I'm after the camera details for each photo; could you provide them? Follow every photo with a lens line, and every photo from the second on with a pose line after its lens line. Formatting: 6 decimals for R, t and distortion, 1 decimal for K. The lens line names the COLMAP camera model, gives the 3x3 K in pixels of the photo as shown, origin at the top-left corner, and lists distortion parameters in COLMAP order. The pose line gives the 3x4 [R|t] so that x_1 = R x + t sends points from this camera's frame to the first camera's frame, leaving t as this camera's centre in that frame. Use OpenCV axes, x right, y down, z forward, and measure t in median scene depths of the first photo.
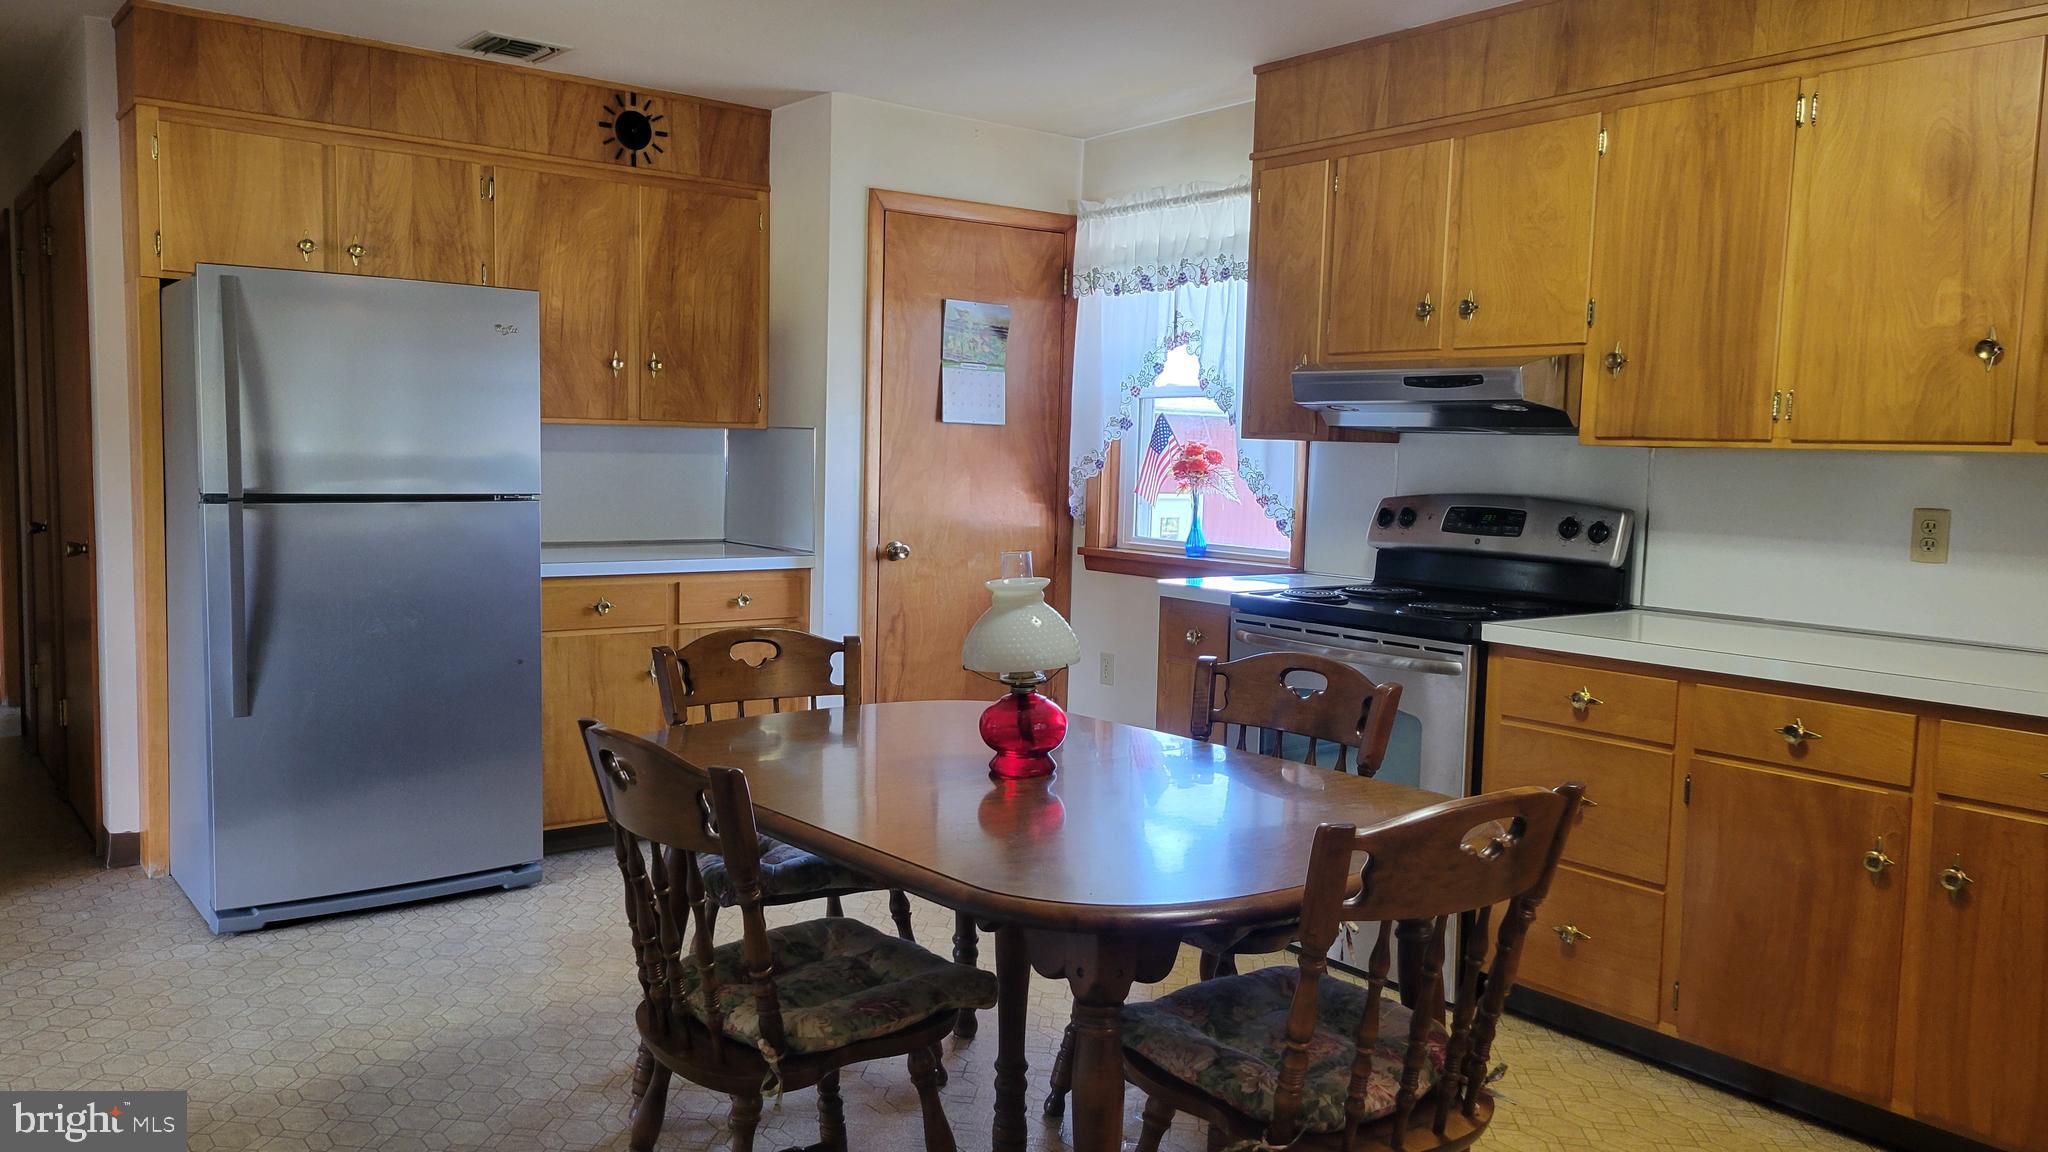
lens RADIAL K [[1523.1, 0, 1024.0], [0, 1523.1, 576.0], [0, 0, 1]] dist [-0.078141, 0.000805]
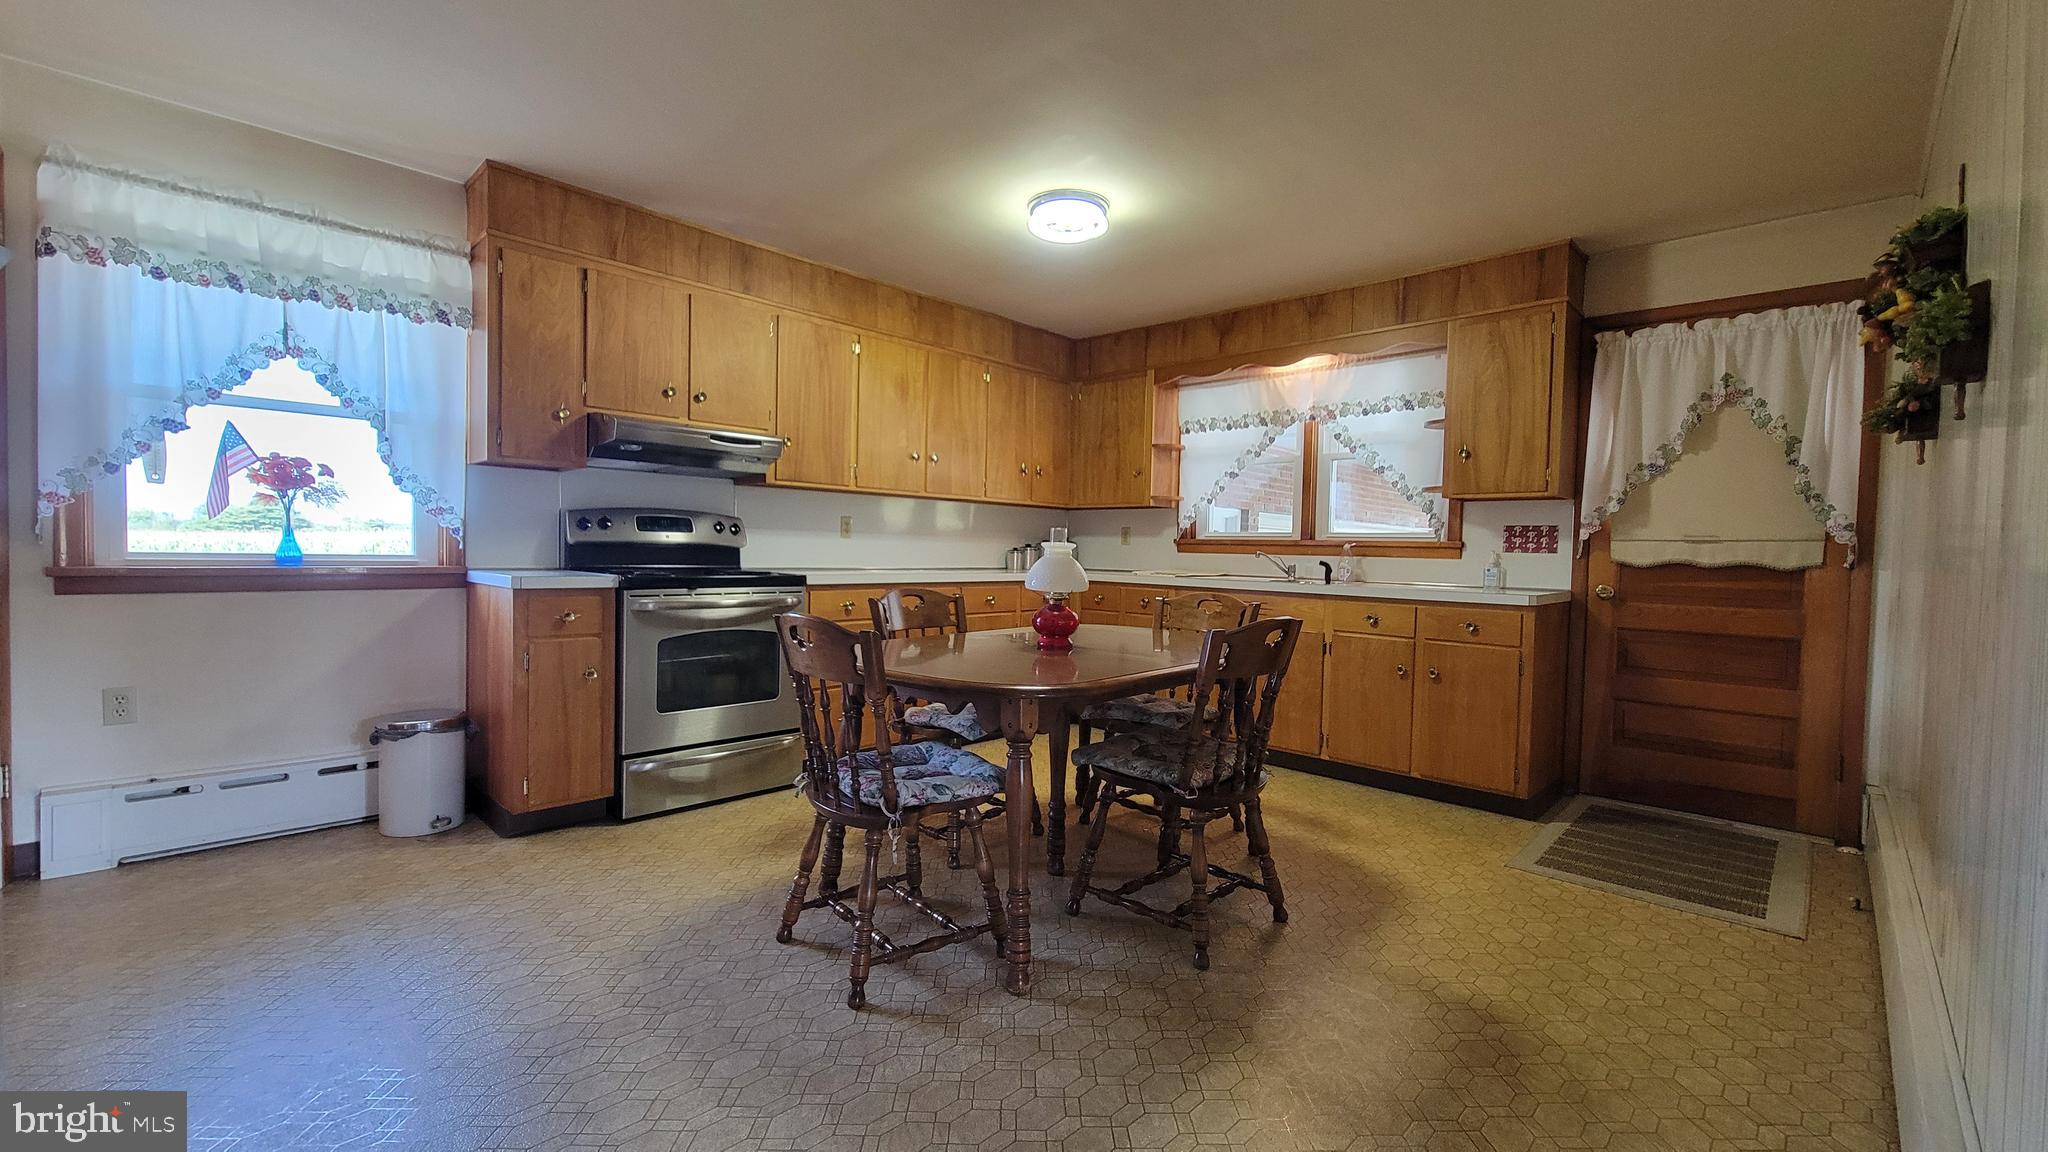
lens RADIAL K [[833.7, 0, 1024.0], [0, 833.7, 576.0], [0, 0, 1]] dist [-0.000580, -0.000088]
pose [[-0.189582, -0.044493, 0.980856, -0.677429], [0.071067, 0.995731, 0.058904, -0.005853], [-0.979290, 0.080874, -0.185611, 0.793531]]
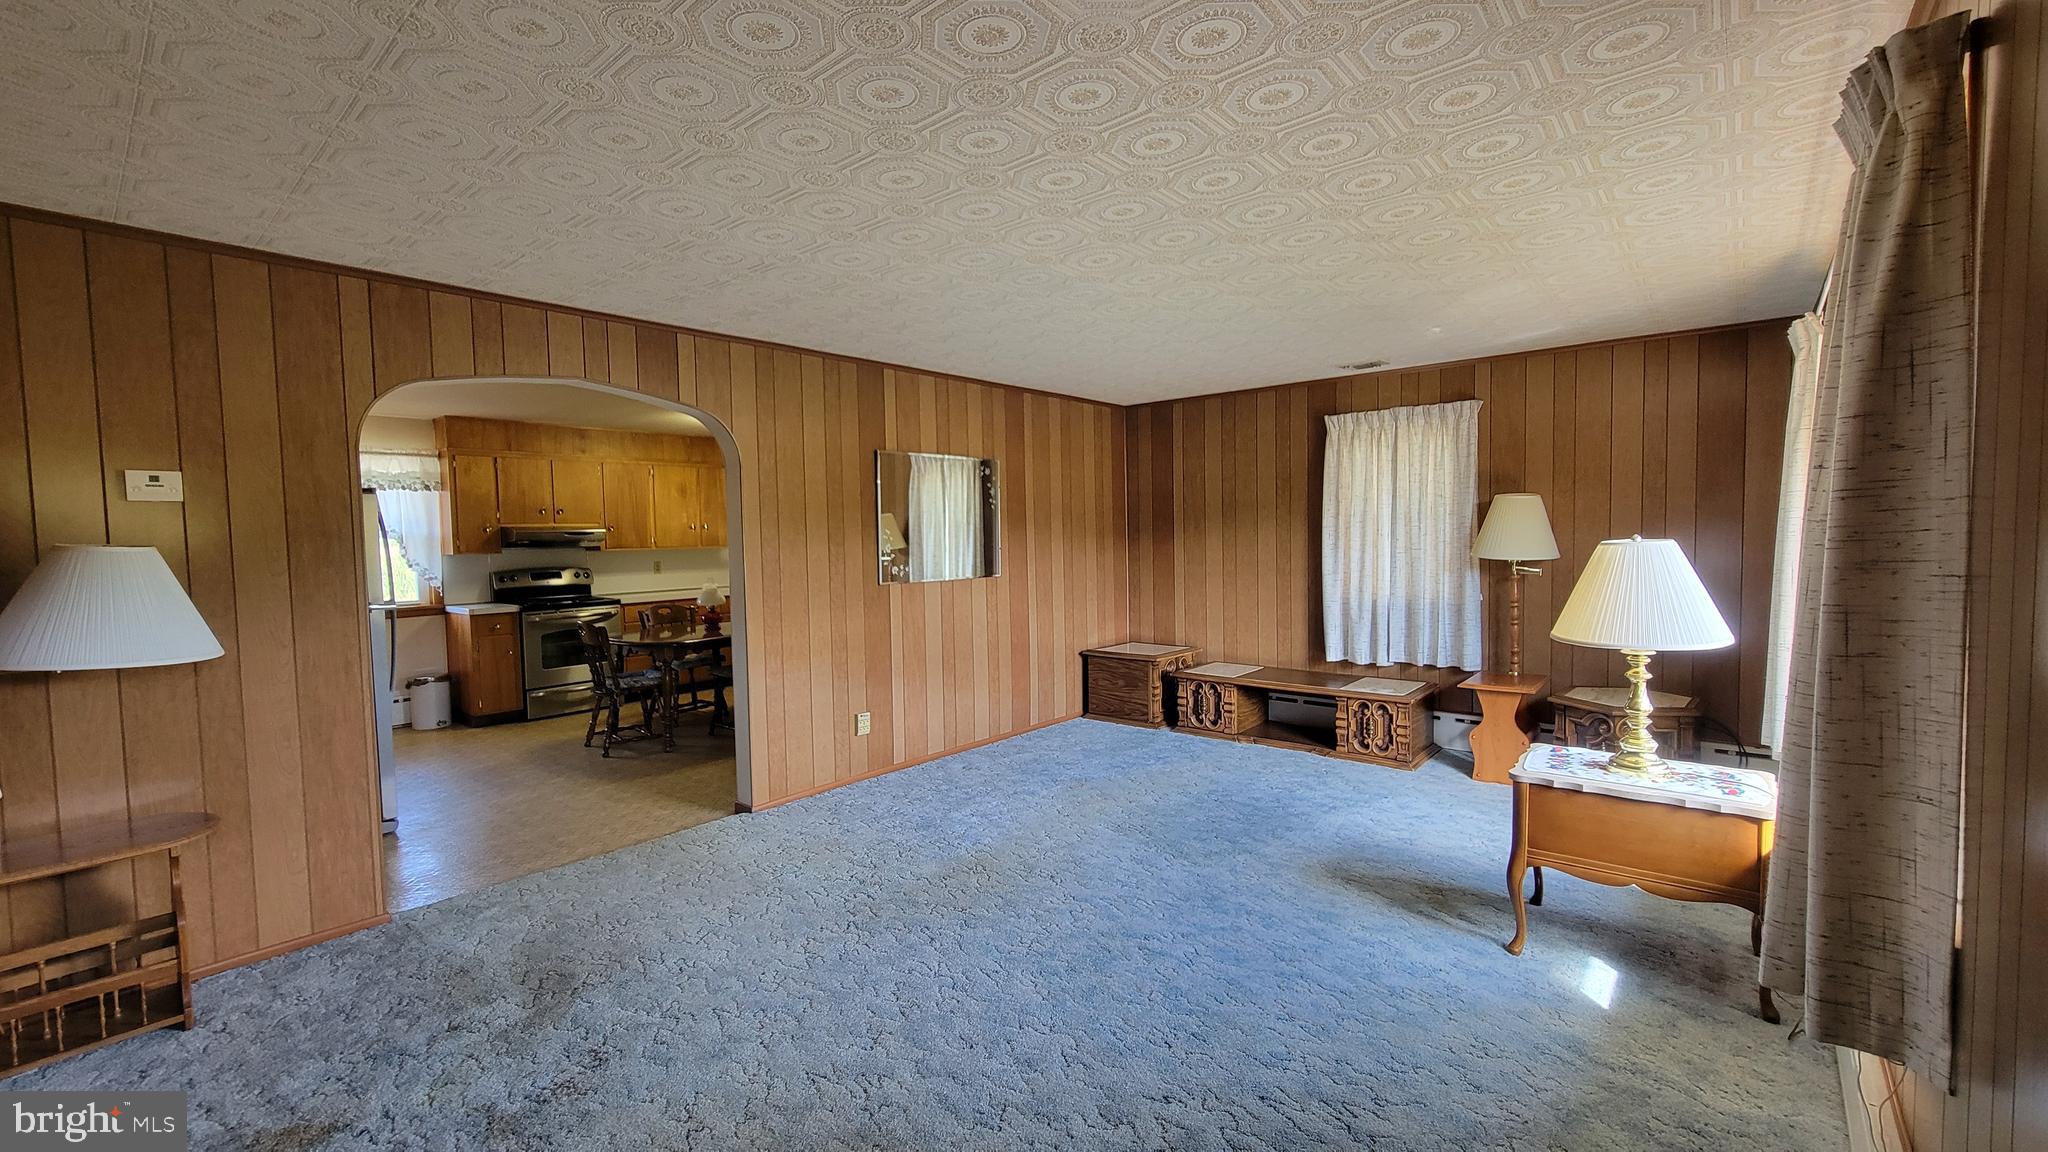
lens RADIAL K [[835.4, 0, 1013.8], [0, 835.4, 577.0], [0, 0, 1]] dist [-0.001013, -0.000102]
pose [[-0.237746, -0.052176, 0.969925, -1.673721], [0.112761, 0.990322, 0.080913, -0.066745], [-0.964760, 0.128606, -0.229561, 0.448859]]
